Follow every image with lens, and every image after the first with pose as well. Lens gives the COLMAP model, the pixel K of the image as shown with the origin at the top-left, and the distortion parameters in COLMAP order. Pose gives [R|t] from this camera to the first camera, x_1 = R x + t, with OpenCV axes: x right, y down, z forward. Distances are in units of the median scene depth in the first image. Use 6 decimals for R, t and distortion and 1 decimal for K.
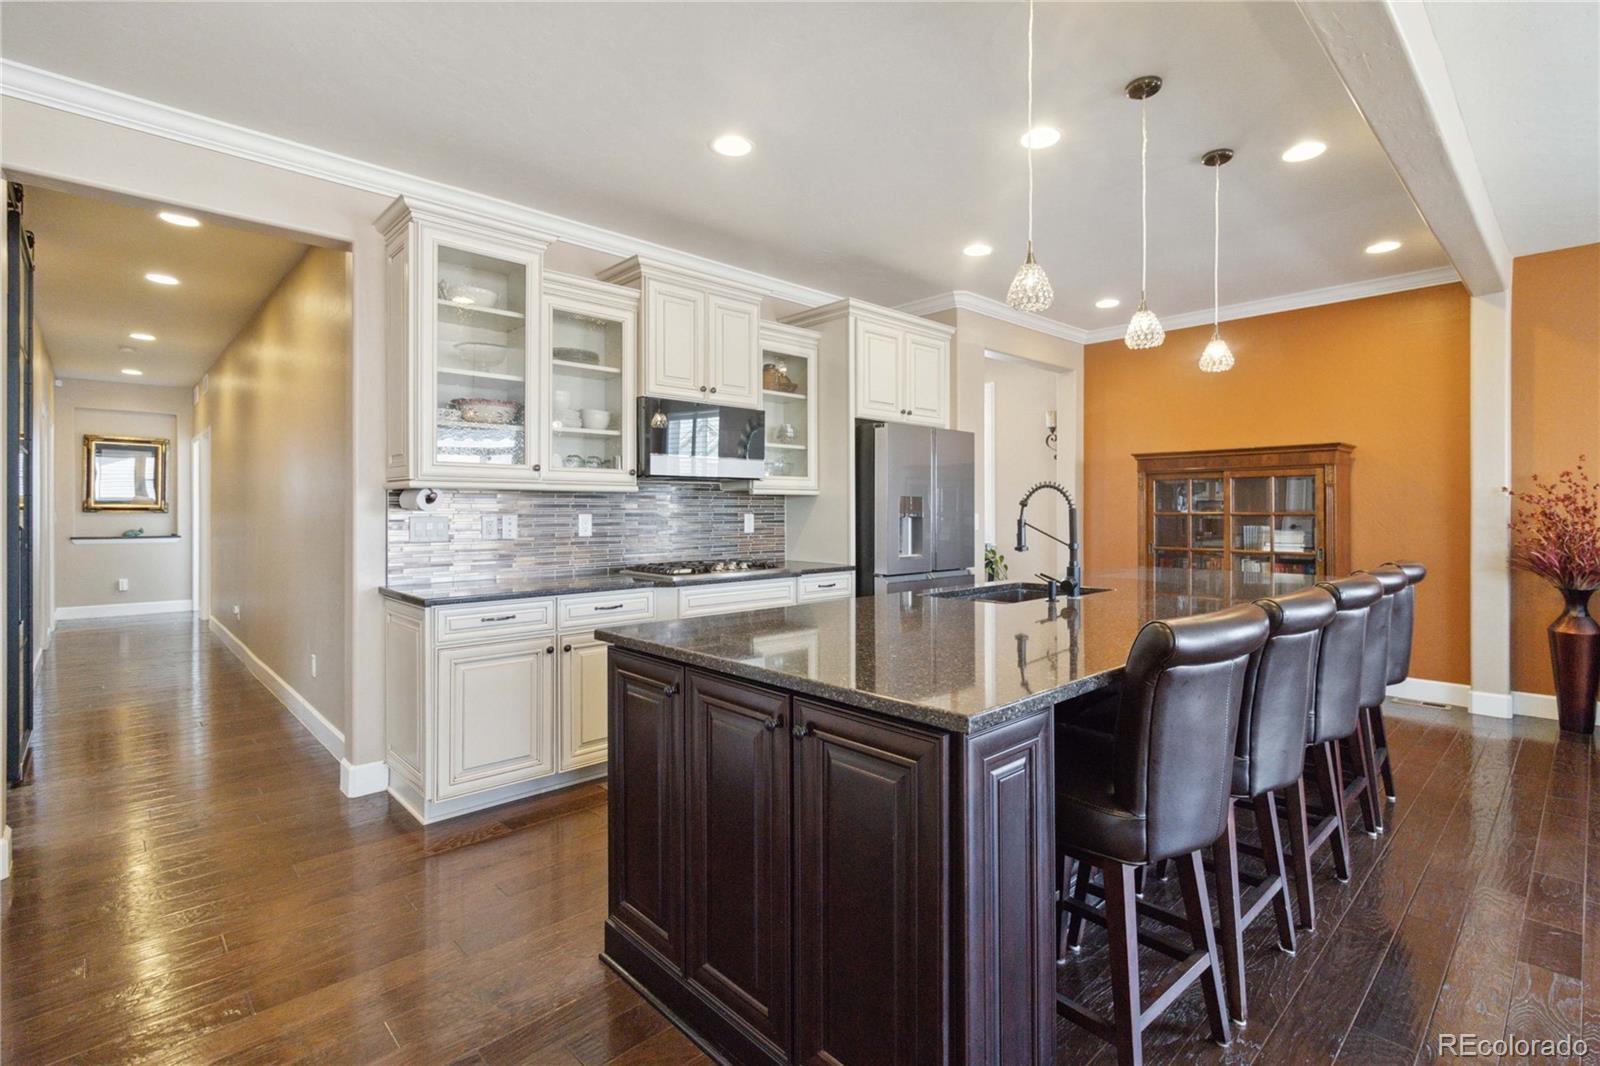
lens RADIAL K [[760.4, 0, 801.1], [0, 760.4, 517.8], [0, 0, 1]] dist [0.001858, 0.001058]
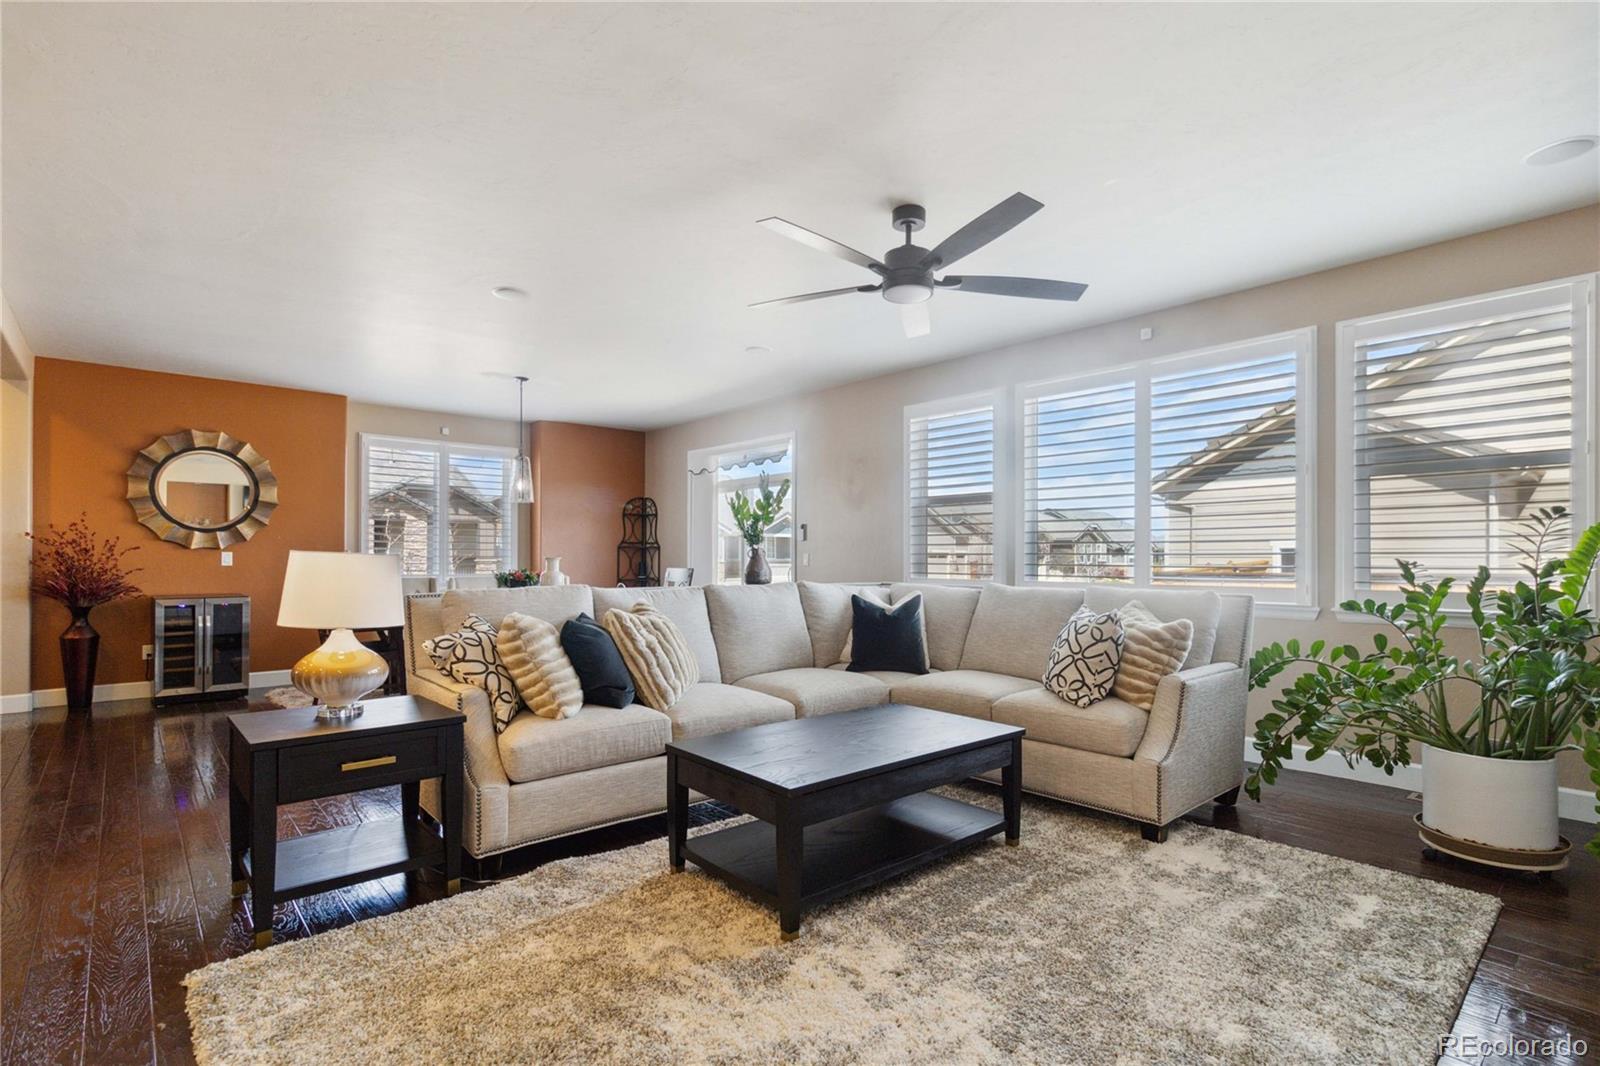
lens RADIAL K [[760.4, 0, 804.7], [0, 760.4, 543.7], [0, 0, 1]] dist [0.001858, 0.001058]
pose [[0.030343, 0.017006, 0.999395, -0.350585], [0.009525, 0.999805, -0.017302, 0.014580], [-0.999494, 0.010045, 0.030175, -0.380632]]
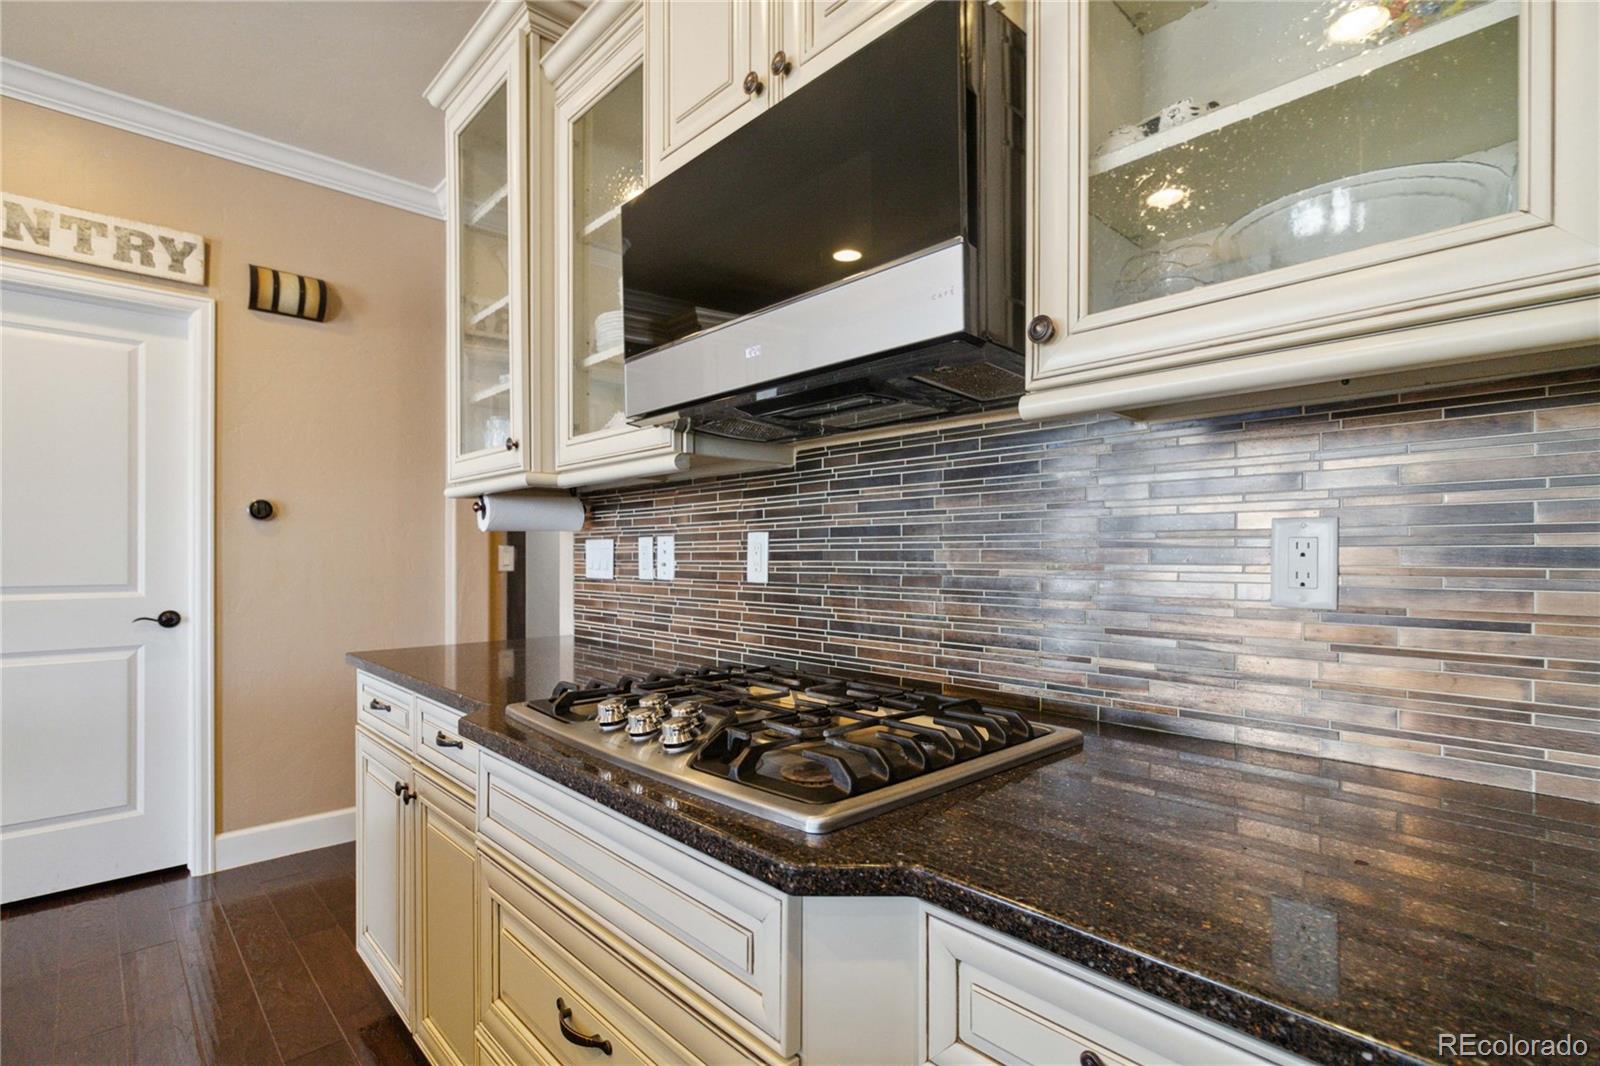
lens RADIAL K [[760.4, 0, 811.3], [0, 760.4, 554.0], [0, 0, 1]] dist [0.001858, 0.001058]
pose [[-0.004142, -0.000765, -0.999991, 0.152574], [-0.007875, 0.999969, -0.000733, 0.007571], [0.999960, 0.007872, -0.004148, 0.999052]]
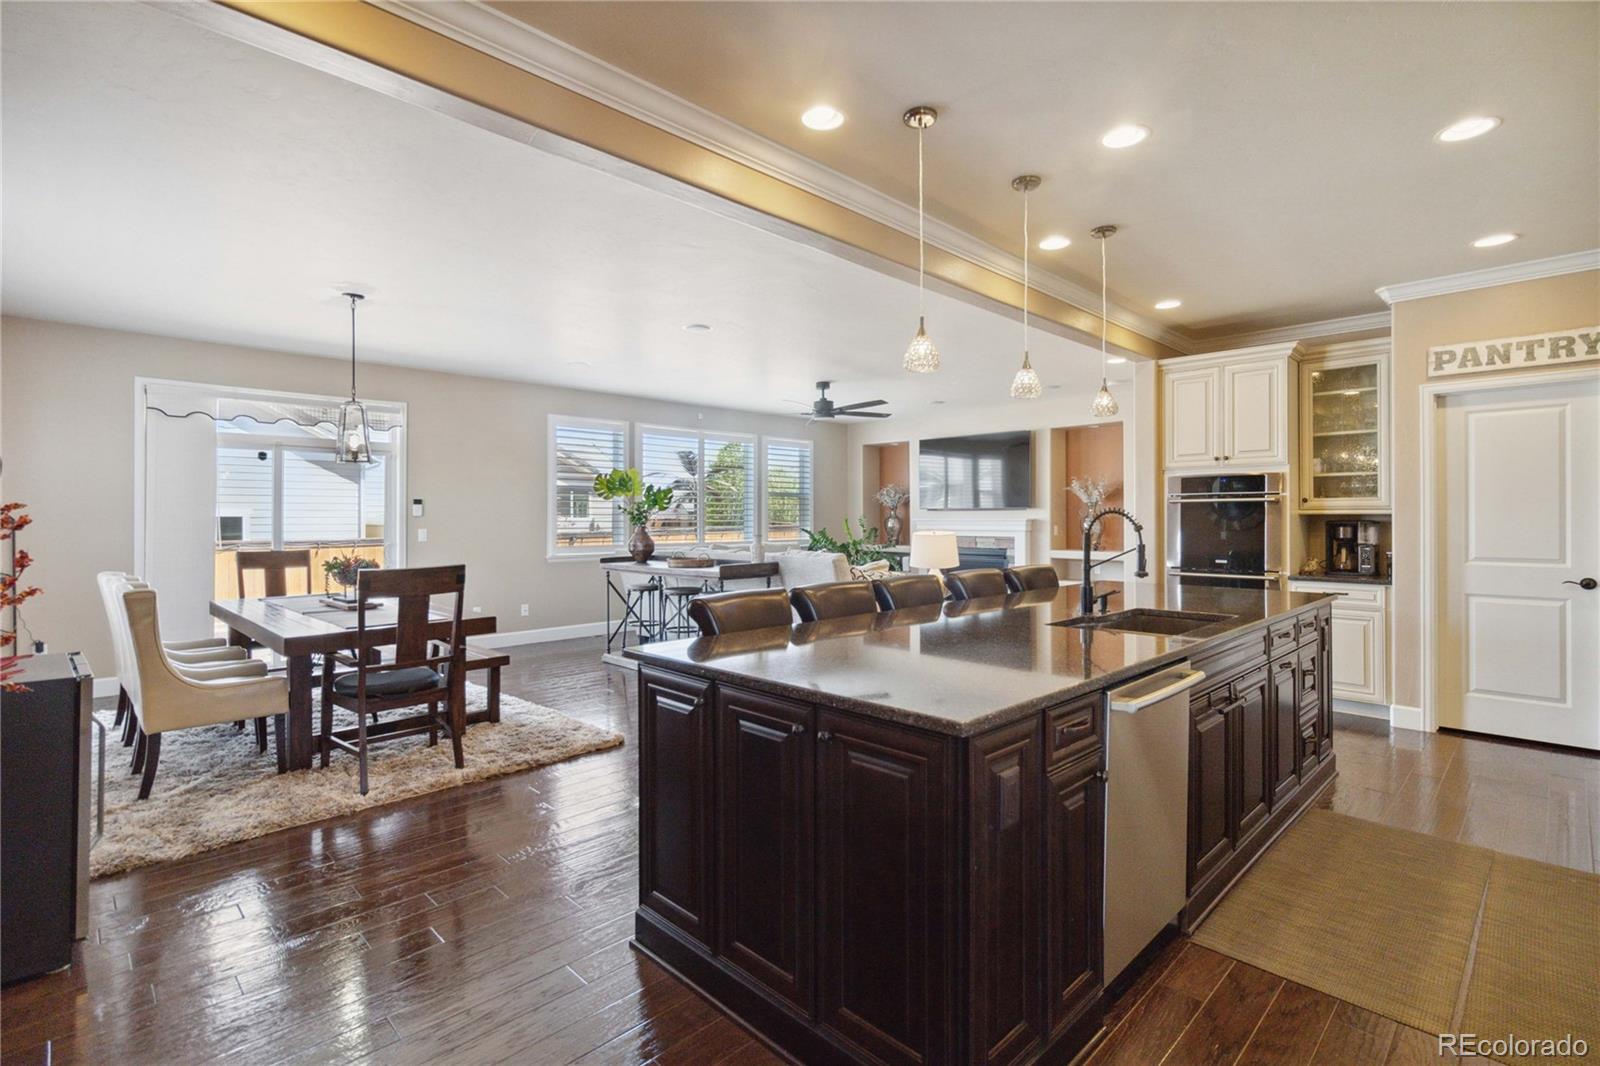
lens RADIAL K [[760.4, 0, 802.7], [0, 760.4, 517.3], [0, 0, 1]] dist [0.001858, 0.001058]
pose [[-0.999896, 0.004139, -0.013829, 0.536255], [0.004050, 0.999971, 0.006468, -0.029791], [0.013855, 0.006411, -0.999883, 1.423627]]
